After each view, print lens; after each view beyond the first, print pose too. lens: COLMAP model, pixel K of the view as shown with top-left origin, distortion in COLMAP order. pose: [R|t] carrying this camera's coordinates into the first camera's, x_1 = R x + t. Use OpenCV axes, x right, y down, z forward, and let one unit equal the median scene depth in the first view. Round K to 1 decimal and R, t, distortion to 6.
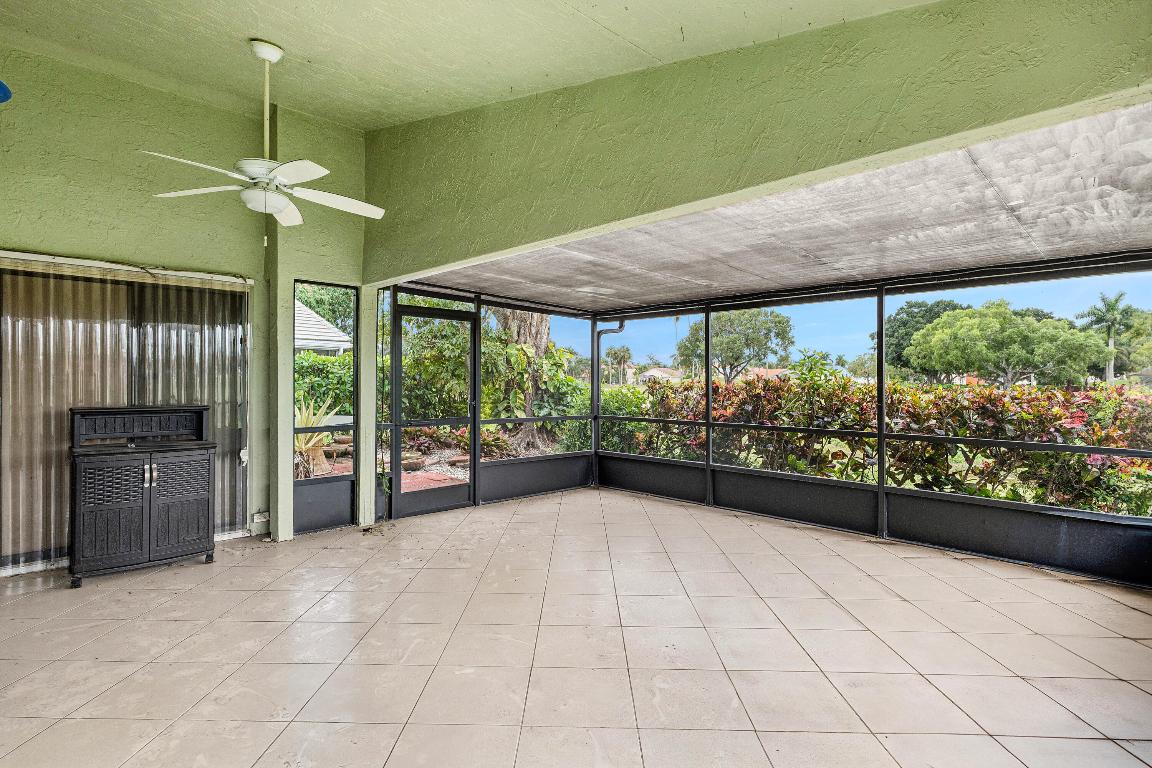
lens RADIAL K [[571.6, 0, 571.0], [0, 571.6, 379.9], [0, 0, 1]] dist [0.003352, 0.000659]
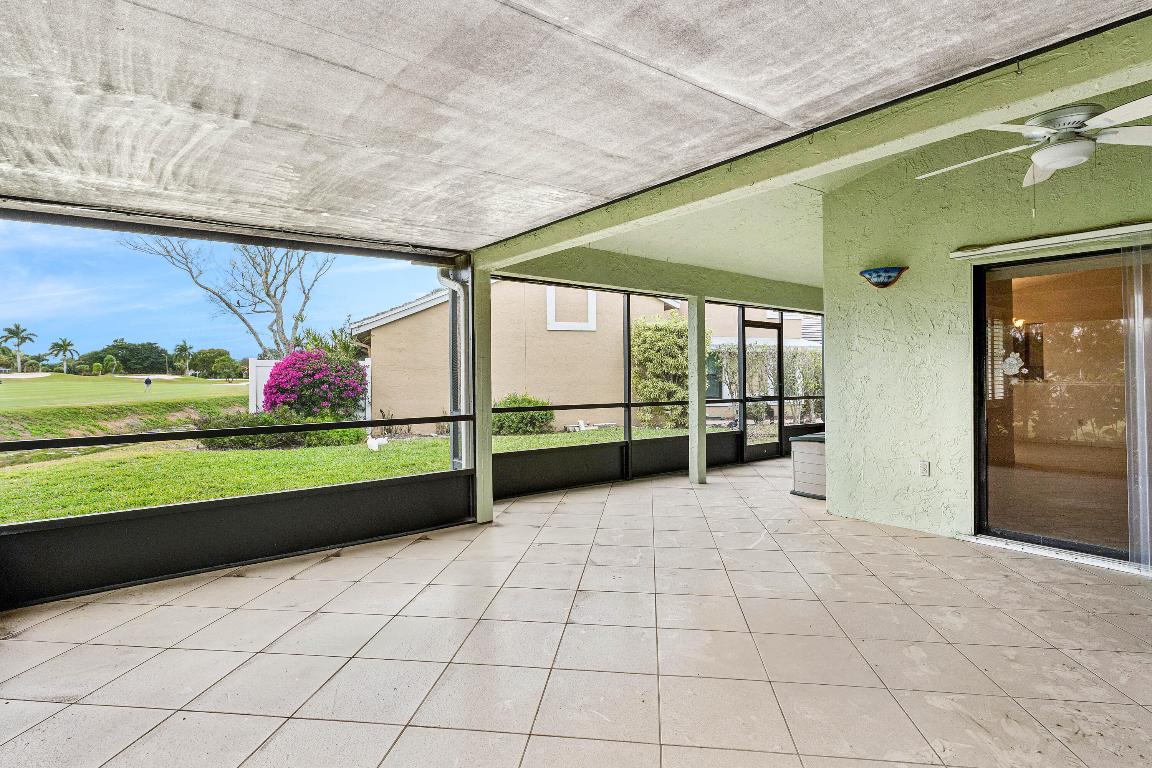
lens RADIAL K [[571.6, 0, 571.0], [0, 571.6, 379.9], [0, 0, 1]] dist [0.003352, 0.000659]
pose [[-0.993814, -0.002082, 0.111036, 0.094723], [-0.001178, 0.999966, 0.008201, 0.020918], [-0.111050, 0.008020, -0.993783, 1.536454]]
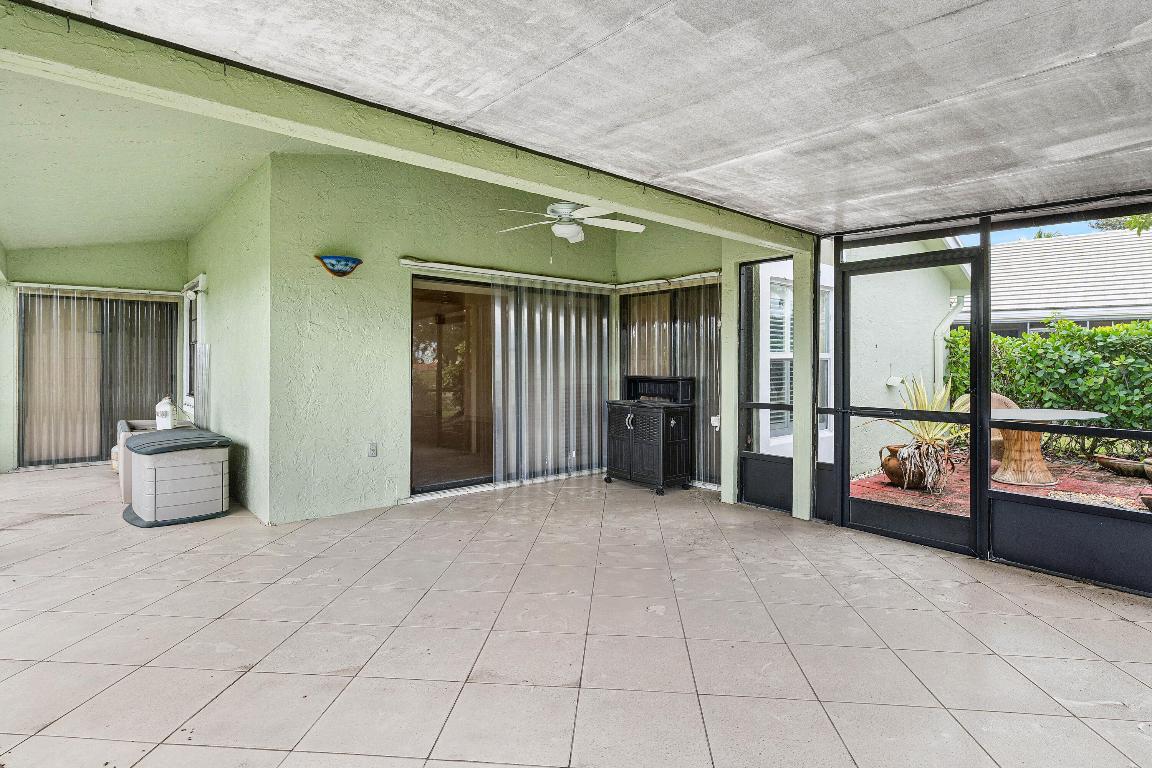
lens RADIAL K [[584.4, 0, 579.1], [0, 584.4, 361.4], [0, 0, 1]] dist [-0.001710, -0.000096]
pose [[-0.062935, -0.007072, -0.997993, 0.722524], [-0.005327, 0.999963, -0.006750, 0.020204], [0.998003, 0.004891, -0.062971, 0.885247]]
